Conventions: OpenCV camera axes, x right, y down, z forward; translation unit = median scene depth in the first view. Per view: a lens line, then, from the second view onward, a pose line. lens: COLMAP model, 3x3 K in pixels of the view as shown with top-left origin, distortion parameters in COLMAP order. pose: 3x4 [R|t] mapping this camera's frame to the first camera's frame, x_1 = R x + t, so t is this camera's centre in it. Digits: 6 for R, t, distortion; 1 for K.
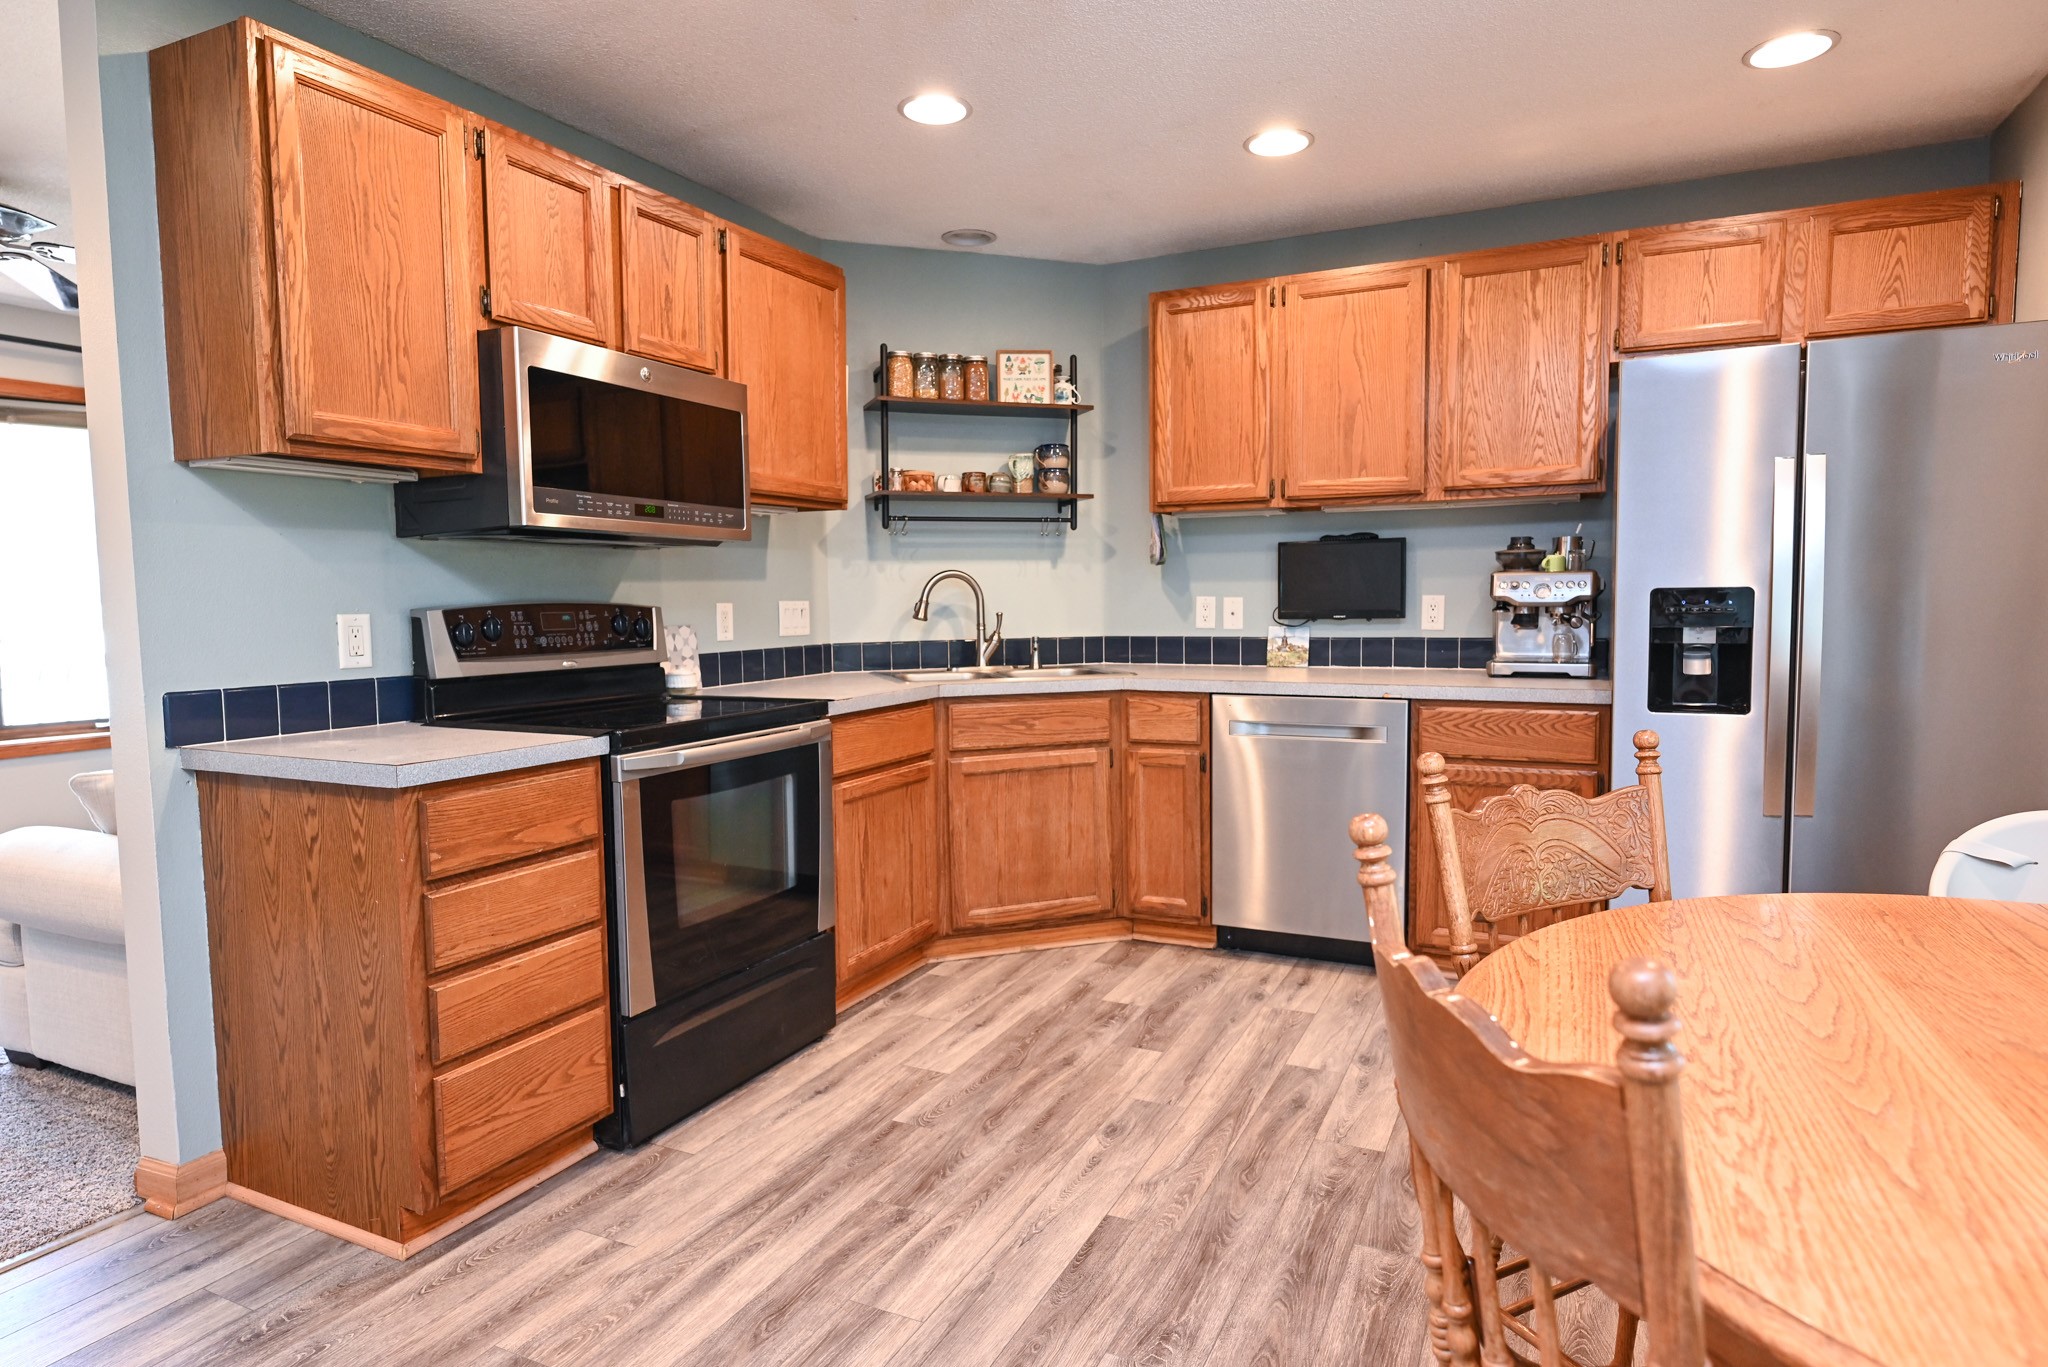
lens RADIAL K [[1159.1, 0, 1024.0], [0, 1159.1, 683.5], [0, 0, 1]] dist [-0.001183, -0.001383]
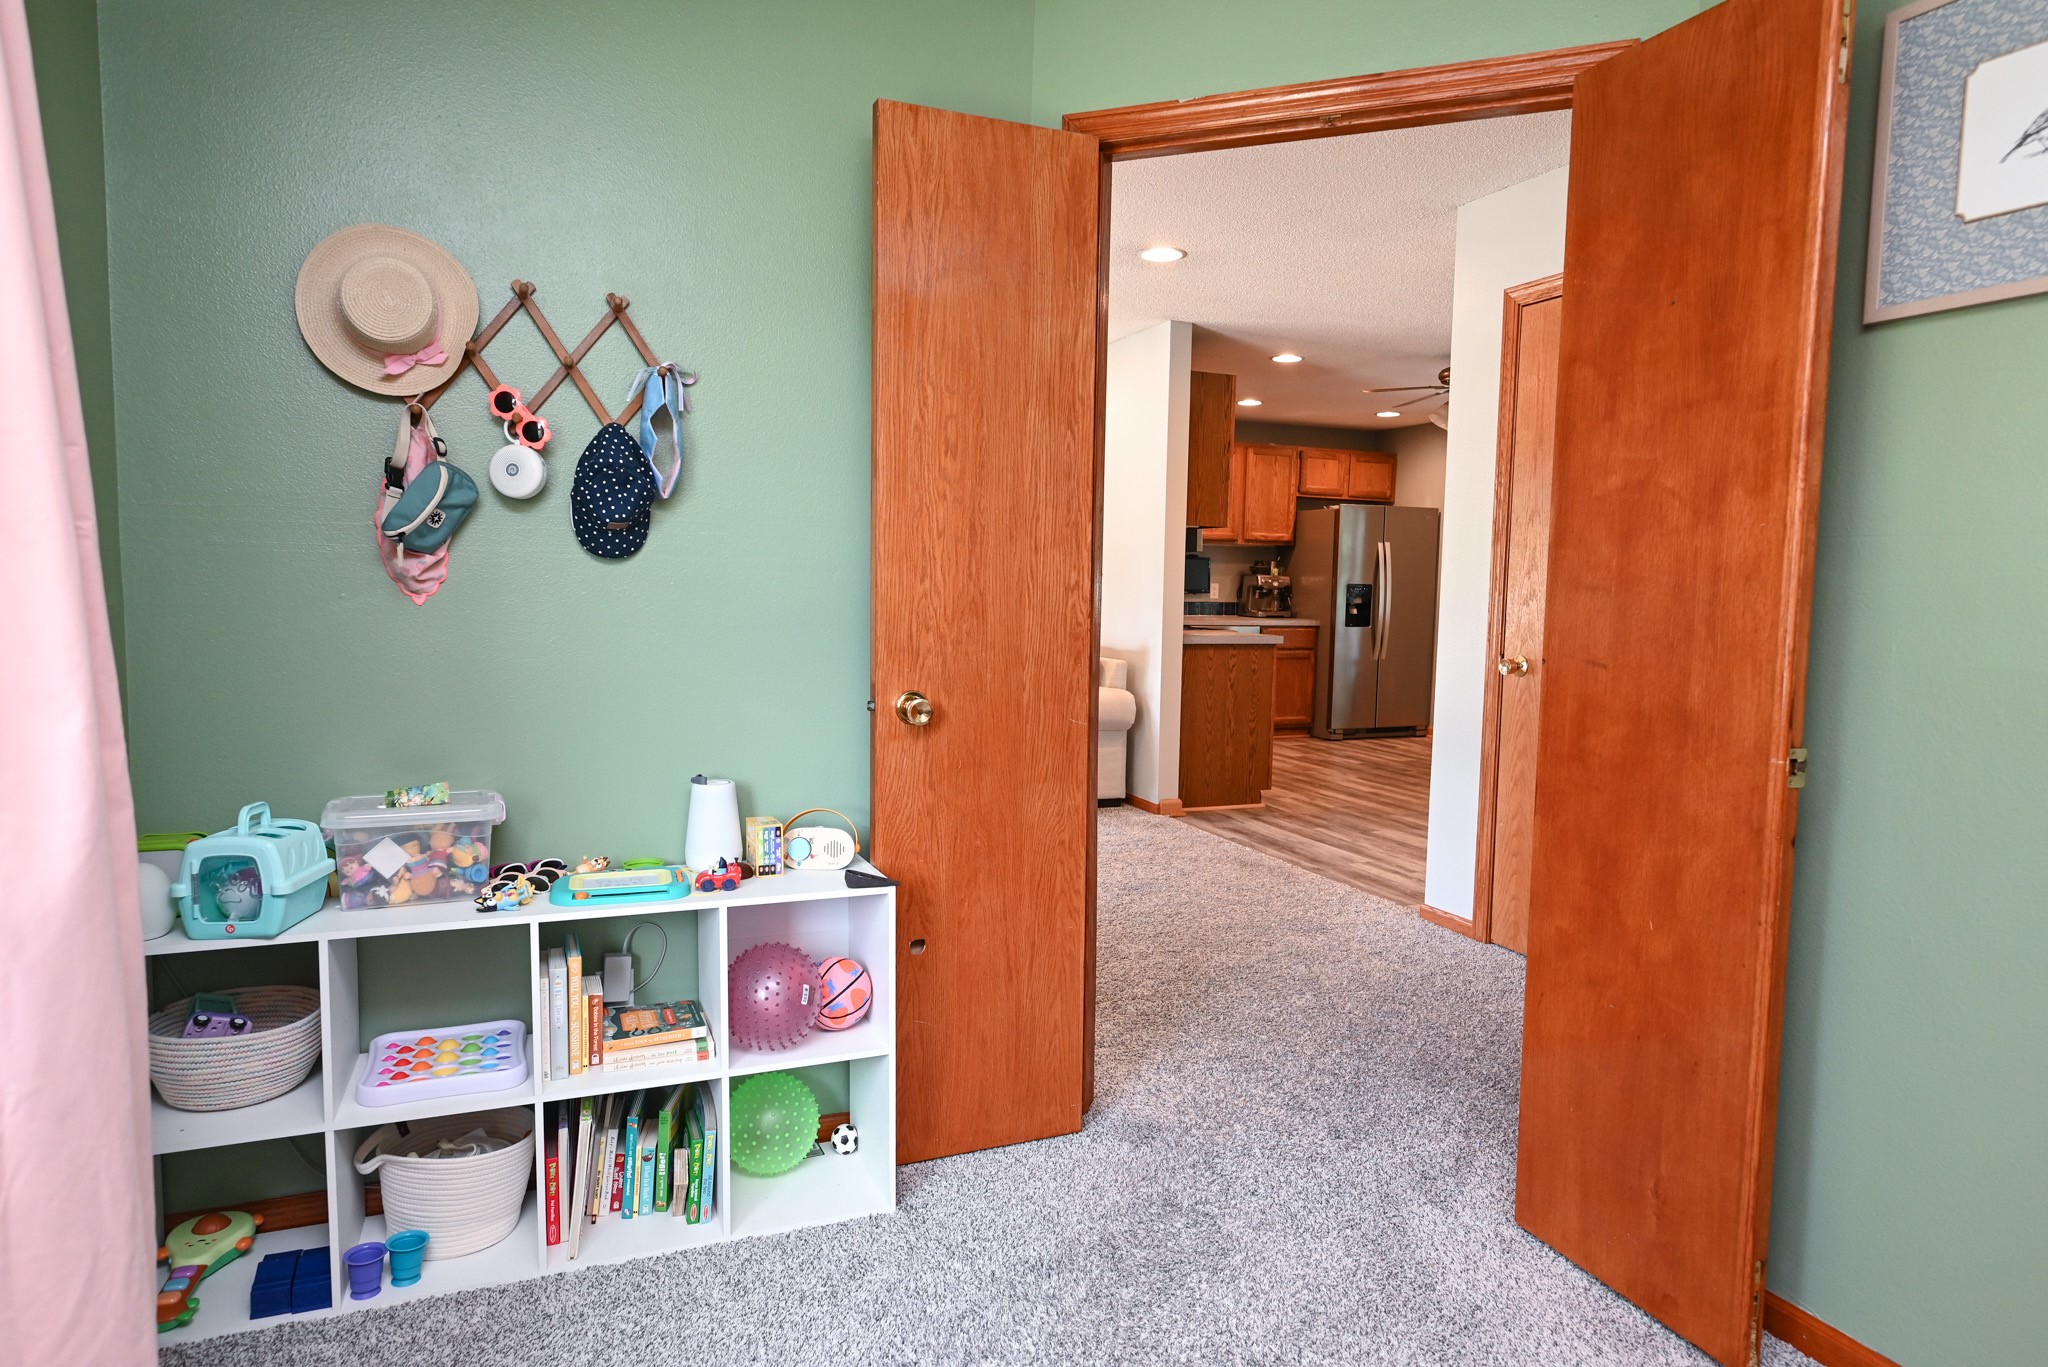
lens RADIAL K [[1199.6, 0, 1024.0], [0, 1199.6, 683.5], [0, 0, 1]] dist [0.001217, -0.000295]
pose [[0.663808, -0.039443, 0.746863, -1.887685], [0.030675, 0.999204, 0.025505, 0.055174], [-0.747274, 0.005980, 0.664489, -0.323331]]
